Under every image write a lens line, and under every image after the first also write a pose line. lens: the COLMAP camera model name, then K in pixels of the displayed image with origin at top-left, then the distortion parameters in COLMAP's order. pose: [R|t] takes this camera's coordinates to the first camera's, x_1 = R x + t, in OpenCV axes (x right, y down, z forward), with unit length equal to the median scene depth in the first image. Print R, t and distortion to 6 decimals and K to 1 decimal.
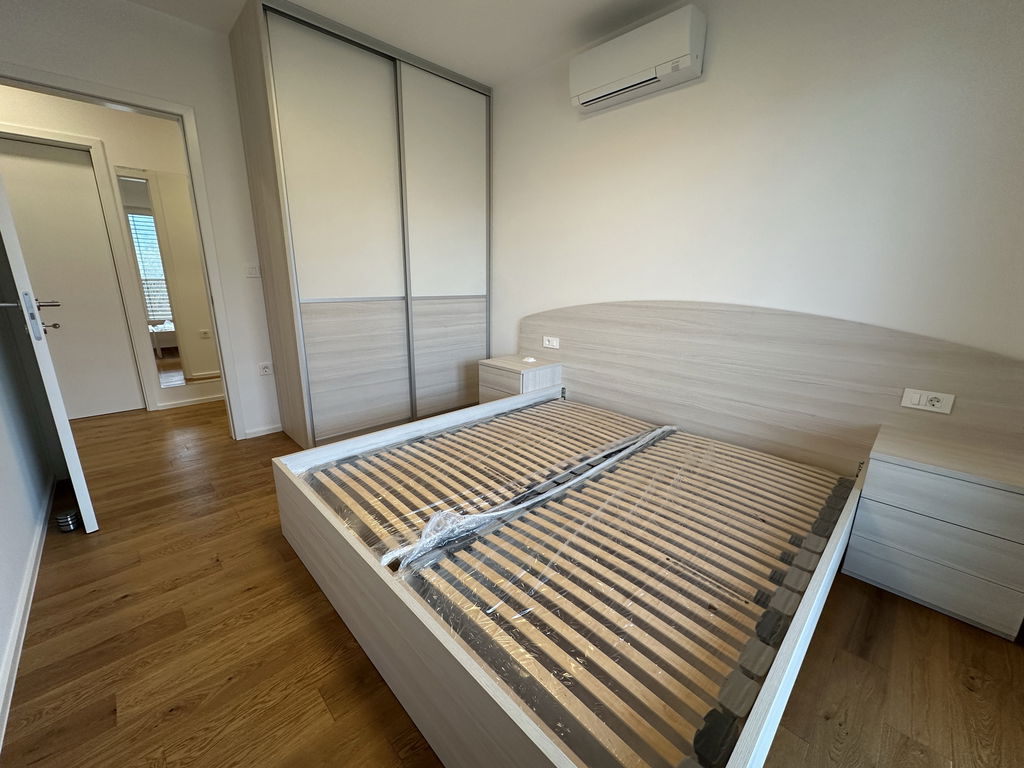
lens RADIAL K [[409.3, 0, 510.8], [0, 409.3, 384.3], [0, 0, 1]] dist [0.001432, 0.000053]
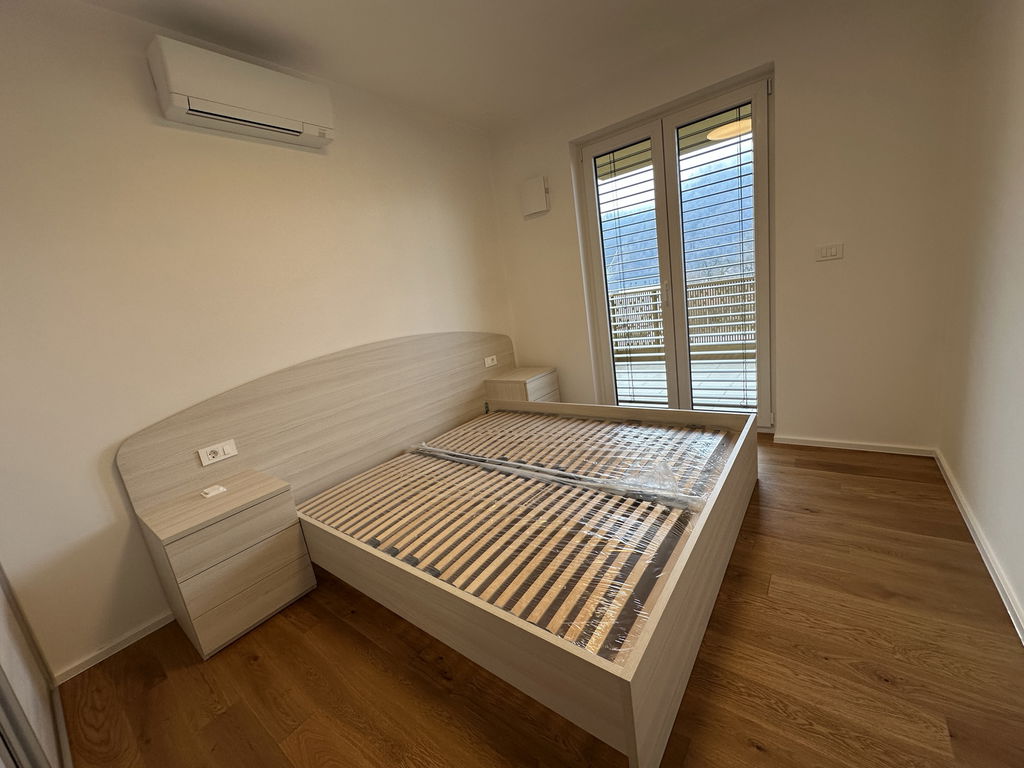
lens RADIAL K [[409.3, 0, 510.4], [0, 409.3, 383.6], [0, 0, 1]] dist [0.001432, 0.000053]
pose [[-0.146619, -0.202824, 0.968176, -0.949684], [0.384349, 0.890171, 0.244687, -0.304346], [-0.911471, 0.407993, -0.052561, 0.995339]]
